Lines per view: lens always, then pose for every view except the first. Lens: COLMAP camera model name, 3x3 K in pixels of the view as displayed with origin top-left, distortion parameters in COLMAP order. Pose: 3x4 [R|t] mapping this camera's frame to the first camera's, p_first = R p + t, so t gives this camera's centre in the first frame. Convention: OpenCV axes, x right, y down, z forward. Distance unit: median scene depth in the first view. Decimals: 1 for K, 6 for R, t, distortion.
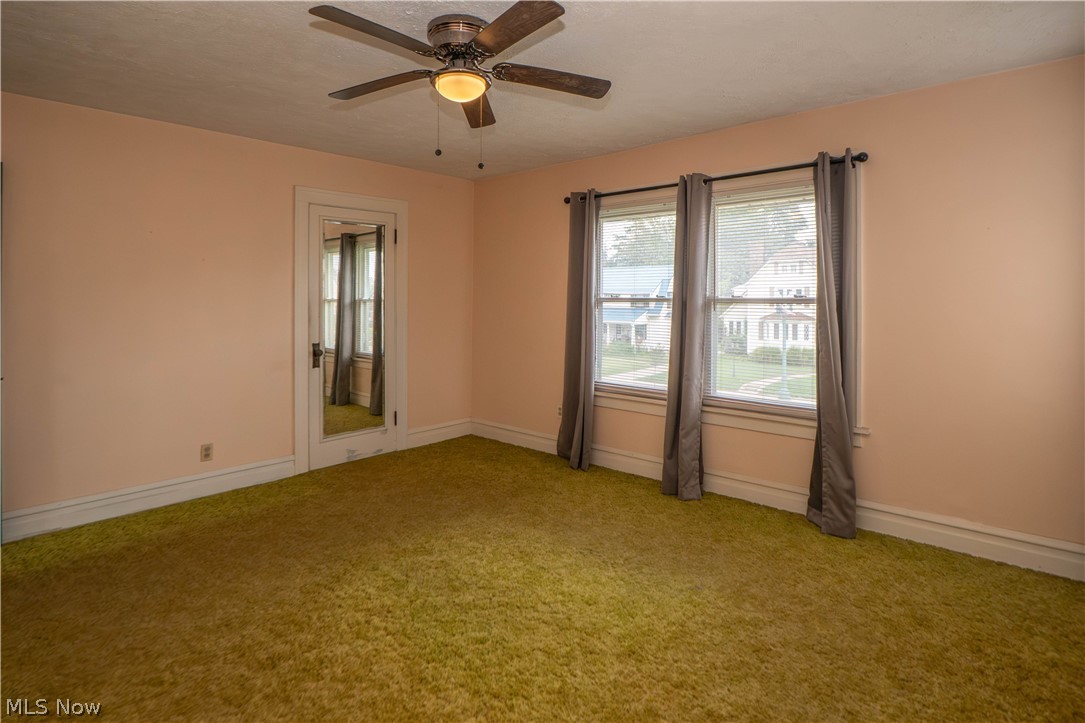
lens RADIAL K [[573.0, 0, 544.8], [0, 573.0, 296.1], [0, 0, 1]] dist [-0.032189, 0.000451]
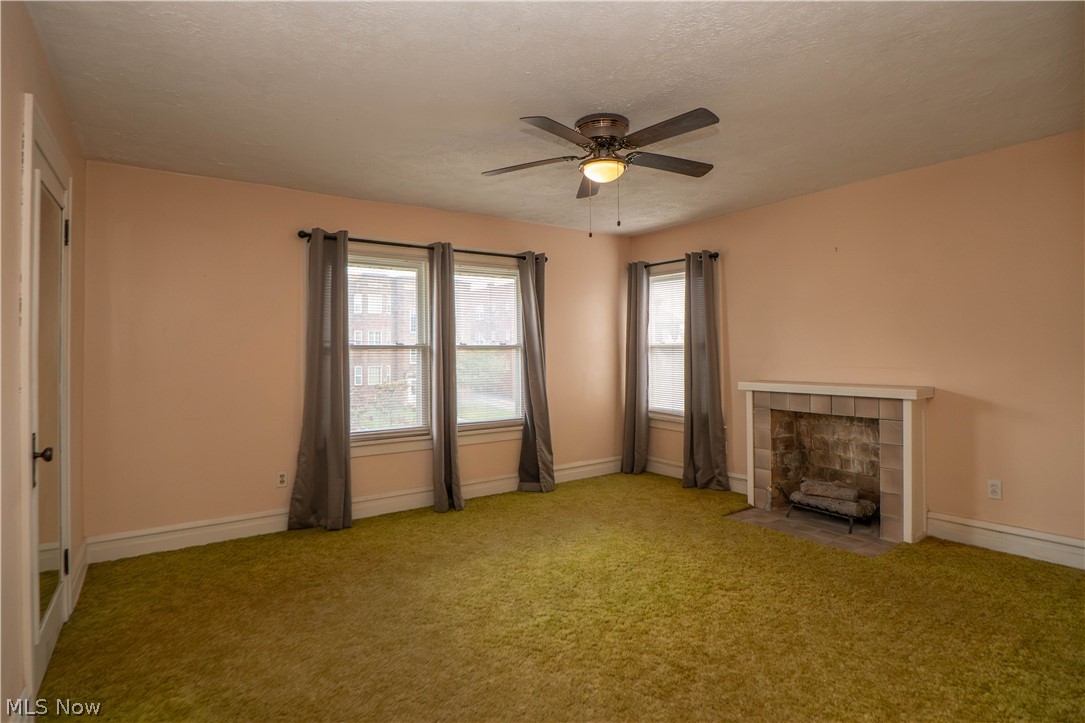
lens RADIAL K [[554.4, 0, 540.6], [0, 554.4, 346.8], [0, 0, 1]] dist [-0.033883, -0.000132]
pose [[0.215907, -0.000079, 0.976414, -1.017557], [0.003372, 0.999994, -0.000664, 0.010279], [-0.976408, 0.003436, 0.215906, 0.664873]]
